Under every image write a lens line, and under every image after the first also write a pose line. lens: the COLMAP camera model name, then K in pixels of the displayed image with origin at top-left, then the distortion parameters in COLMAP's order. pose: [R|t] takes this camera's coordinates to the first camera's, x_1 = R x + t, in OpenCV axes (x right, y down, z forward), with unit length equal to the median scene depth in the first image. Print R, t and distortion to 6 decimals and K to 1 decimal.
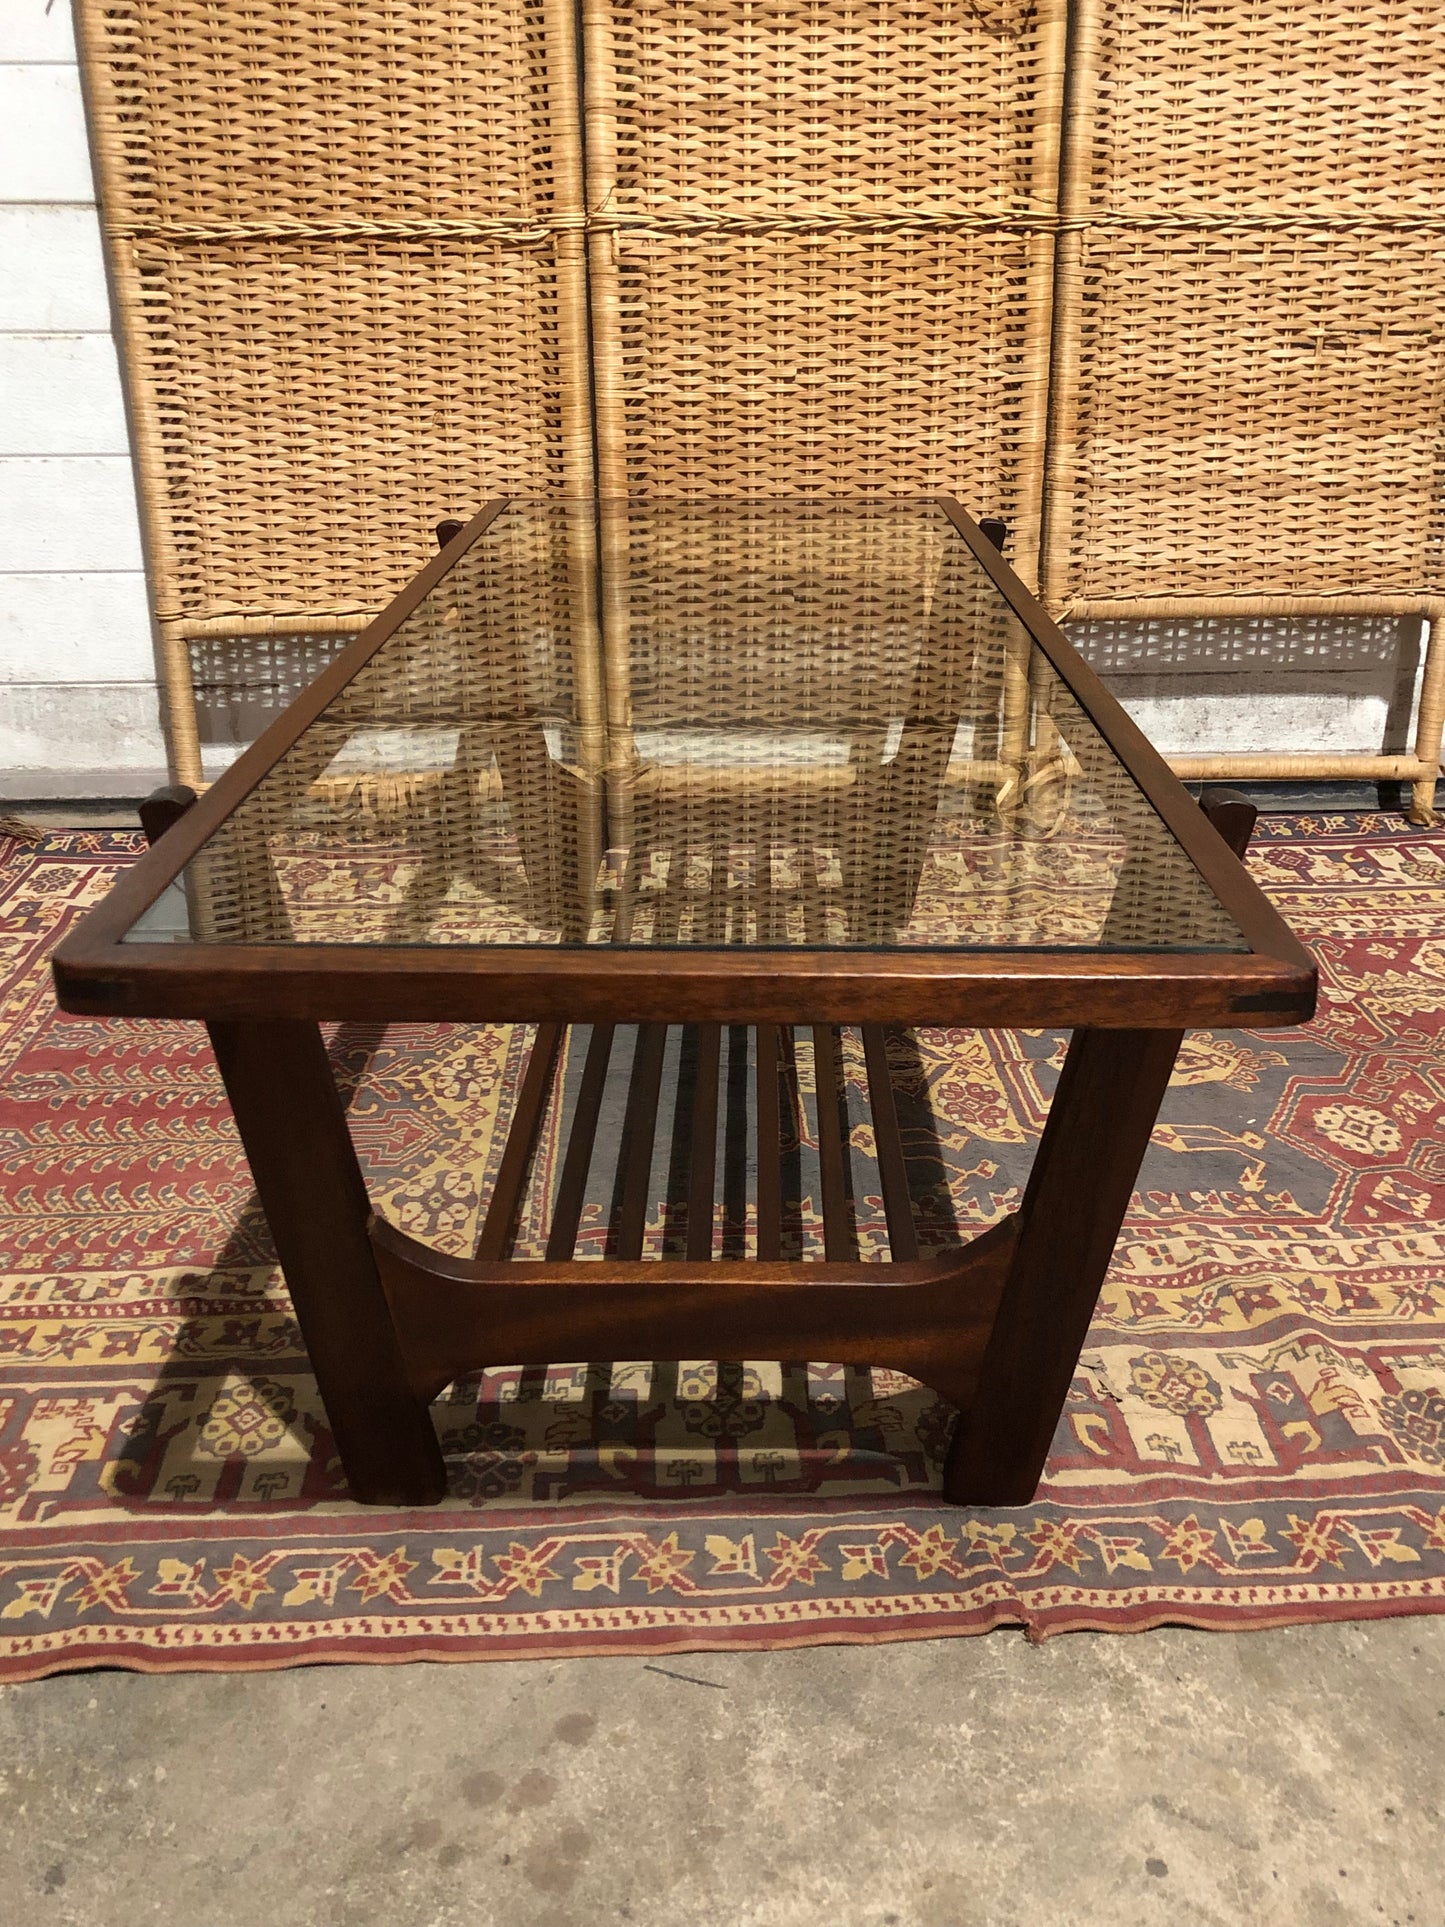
lens RADIAL K [[1721.2, 0, 740.5], [0, 1721.2, 935.2], [0, 0, 1]] dist [0.007739, 0.028391]
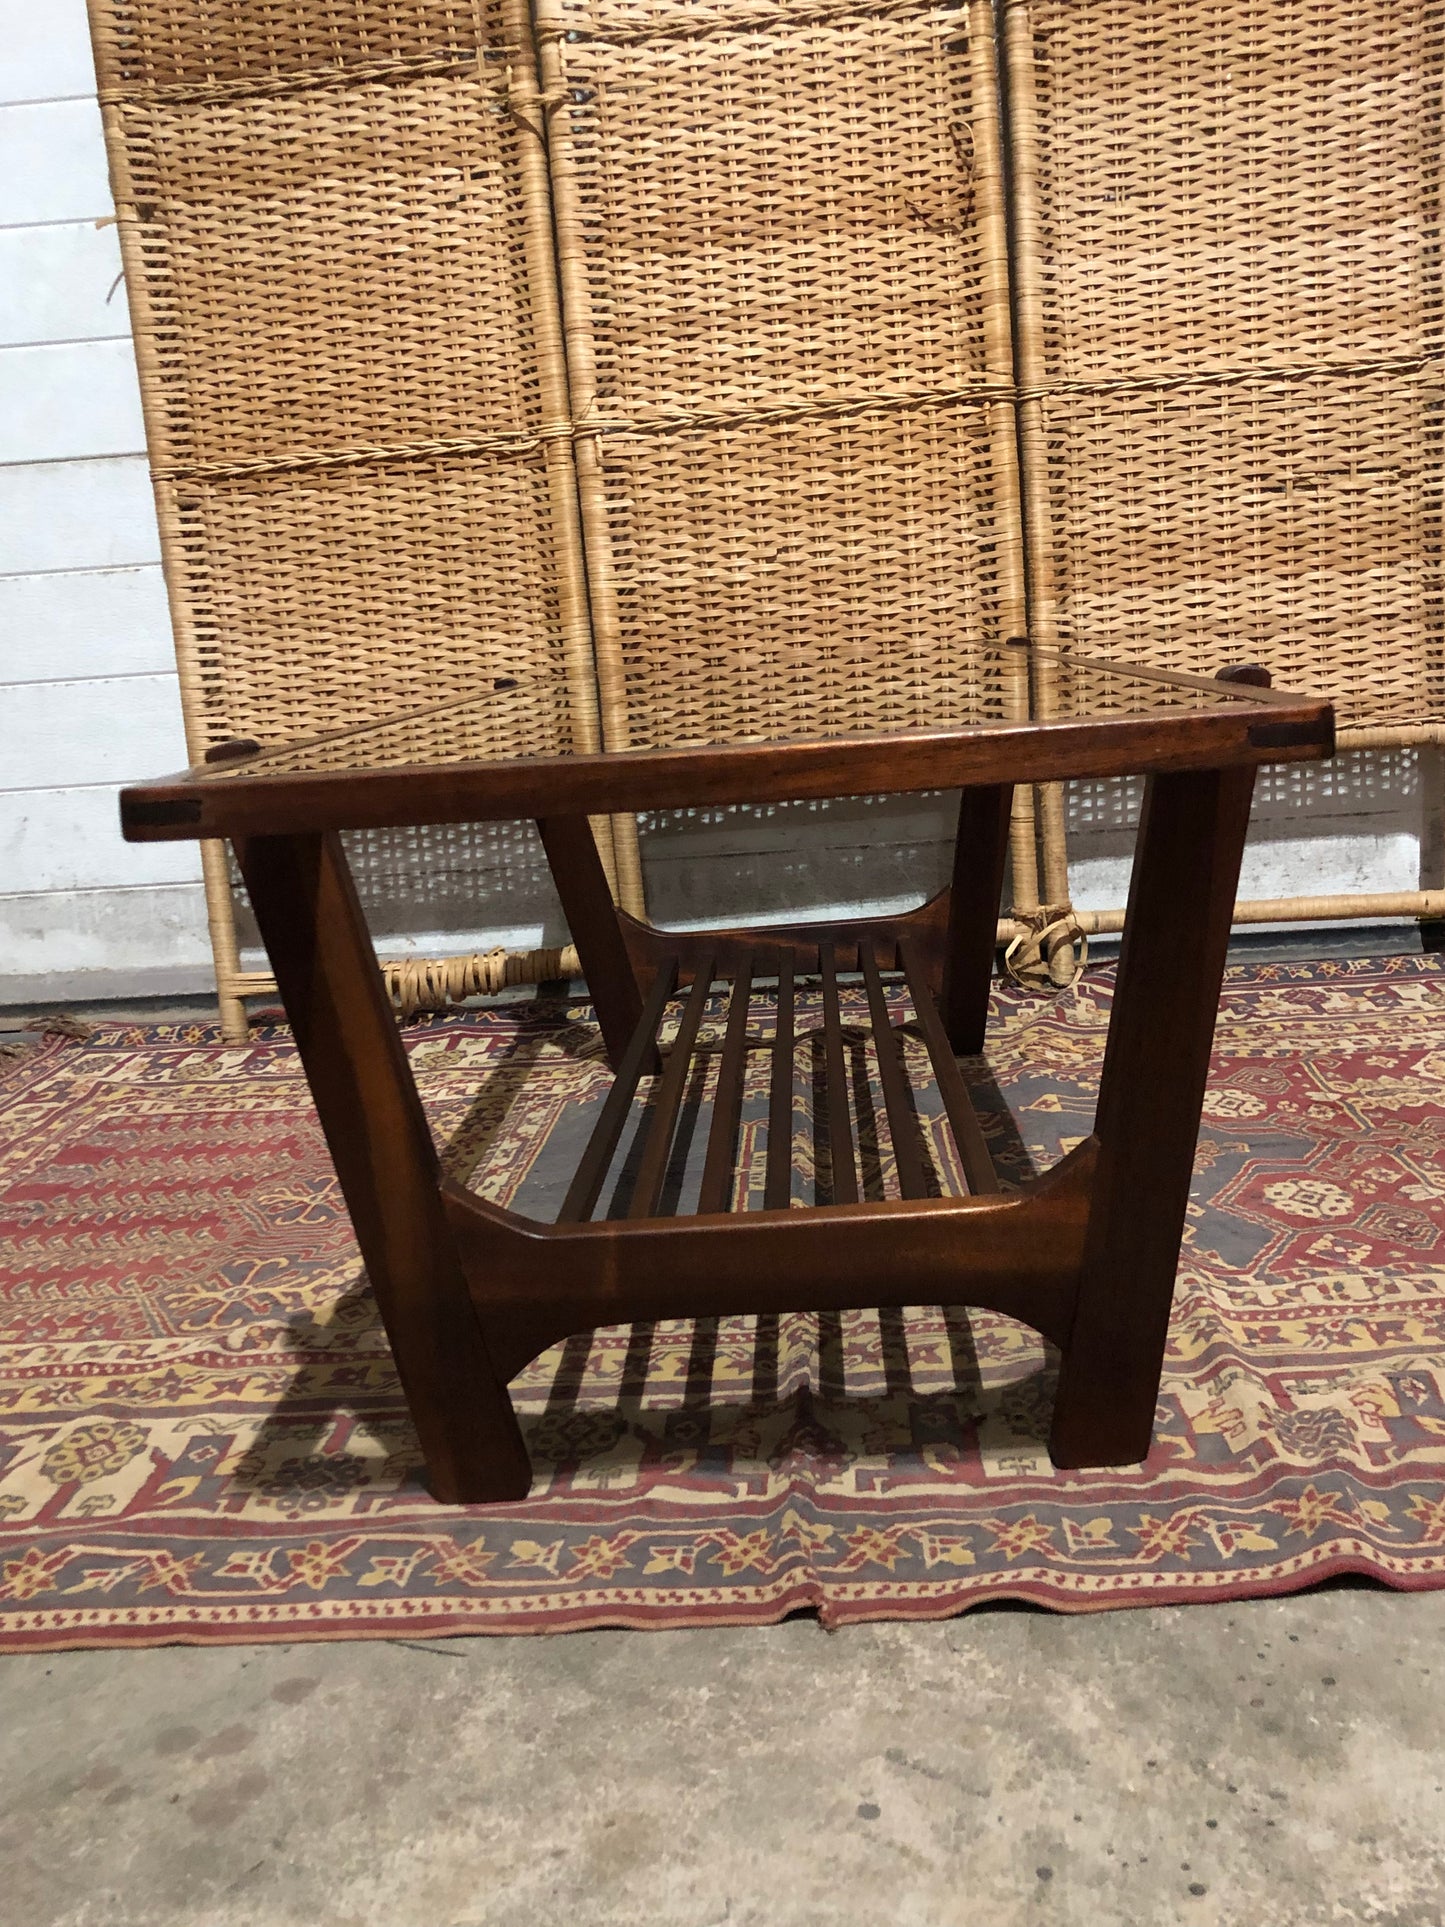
lens RADIAL K [[1721.2, 0, 751.2], [0, 1721.2, 960.5], [0, 0, 1]] dist [0.007739, 0.028391]
pose [[0.992291, -0.052236, -0.112382, 0.123293], [0.031872, 0.983891, -0.175904, 0.105297], [0.119760, 0.170966, 0.977972, 0.013075]]
